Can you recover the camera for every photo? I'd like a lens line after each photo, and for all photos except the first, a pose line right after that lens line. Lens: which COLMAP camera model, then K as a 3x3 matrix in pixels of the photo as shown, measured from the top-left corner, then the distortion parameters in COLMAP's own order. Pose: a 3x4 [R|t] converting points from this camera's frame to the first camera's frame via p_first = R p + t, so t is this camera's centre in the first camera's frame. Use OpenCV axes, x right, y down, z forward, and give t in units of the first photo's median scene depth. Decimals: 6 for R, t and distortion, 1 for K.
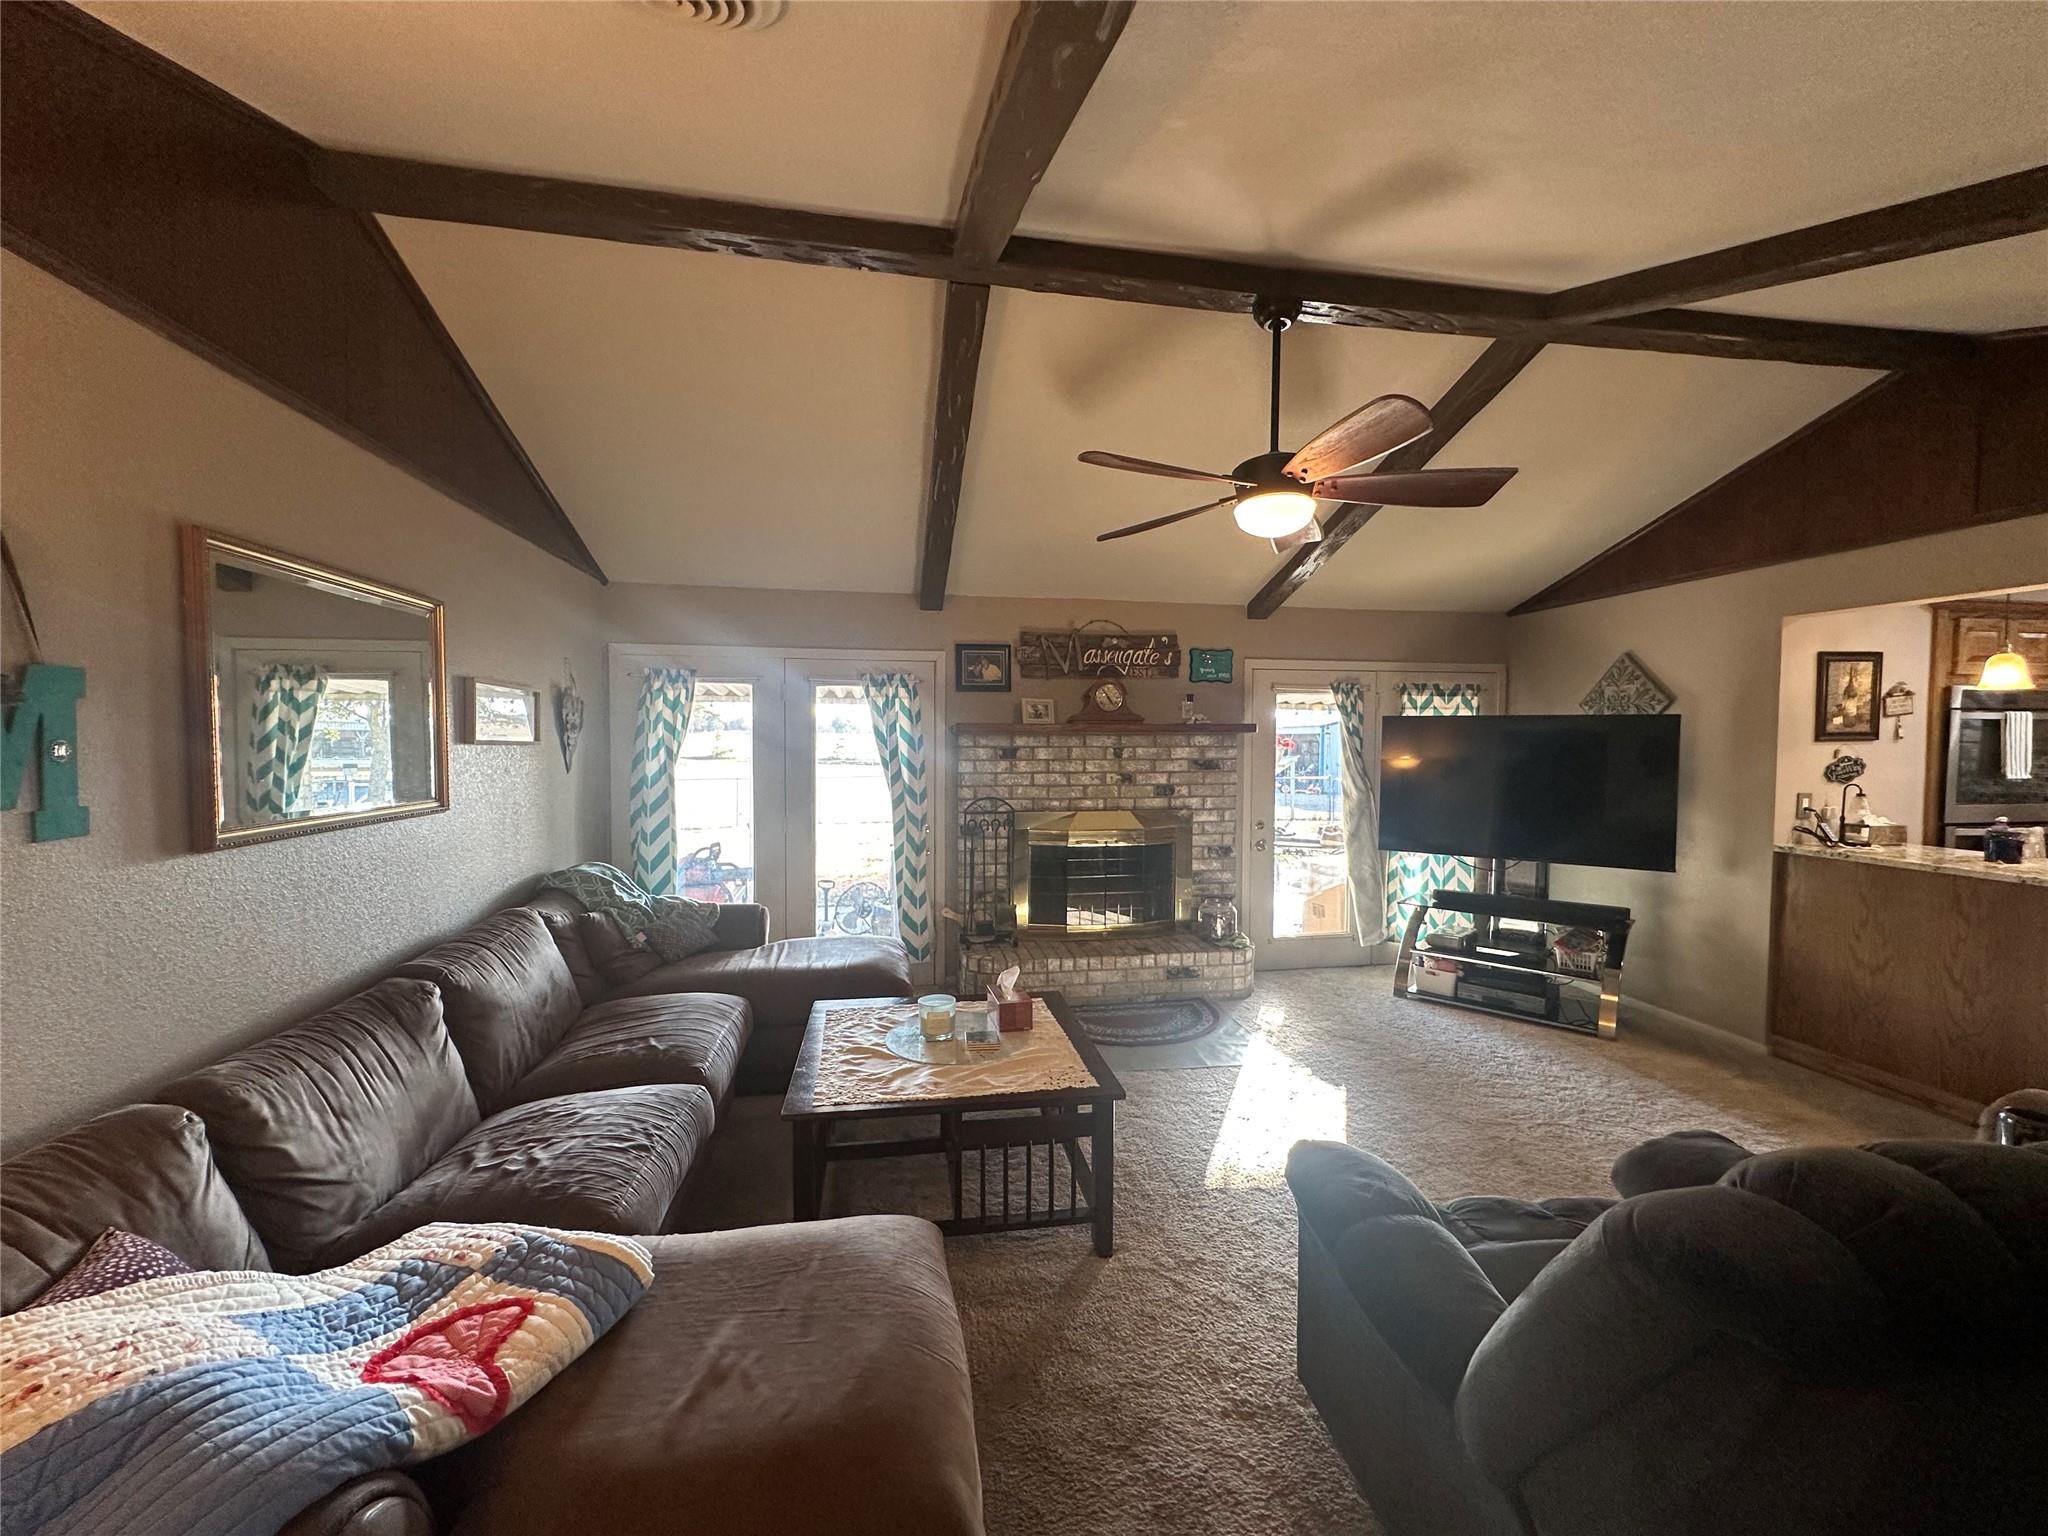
lens RADIAL K [[816.3, 0, 1020.5], [0, 816.3, 771.2], [0, 0, 1]] dist [0.001829, 0.000183]
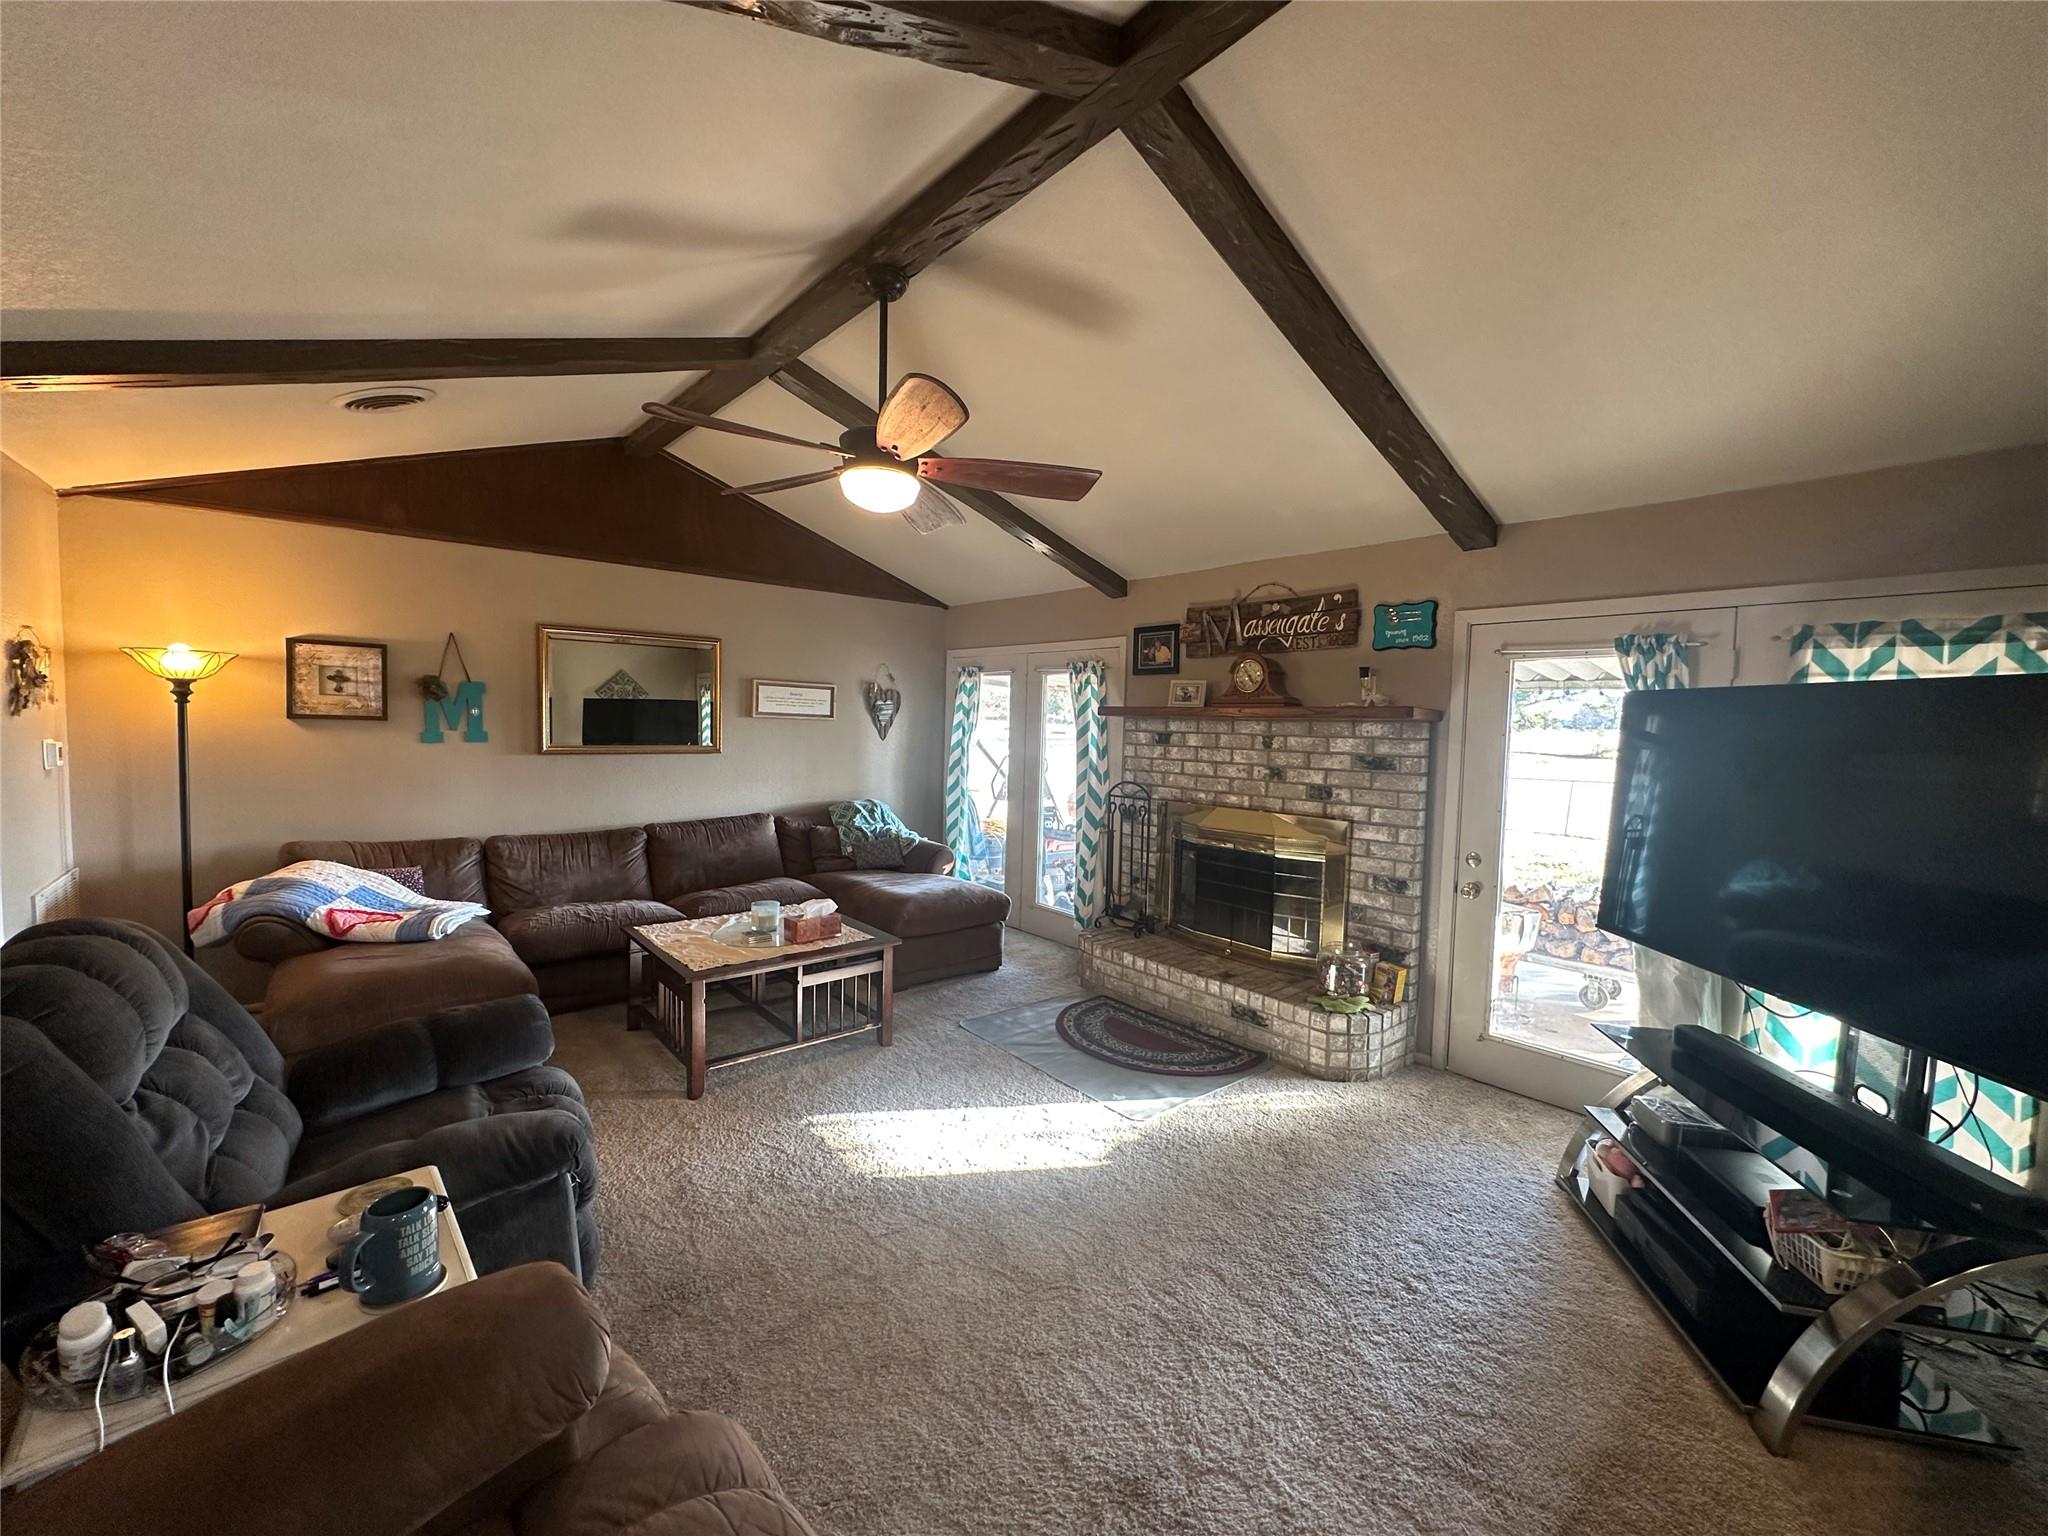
lens RADIAL K [[816.3, 0, 1020.5], [0, 816.3, 771.2], [0, 0, 1]] dist [0.001829, 0.000183]
pose [[0.515954, 0.063155, -0.854285, 0.704166], [-0.056454, 0.997617, 0.039655, -0.011894], [0.854754, 0.027768, 0.518290, 0.356191]]
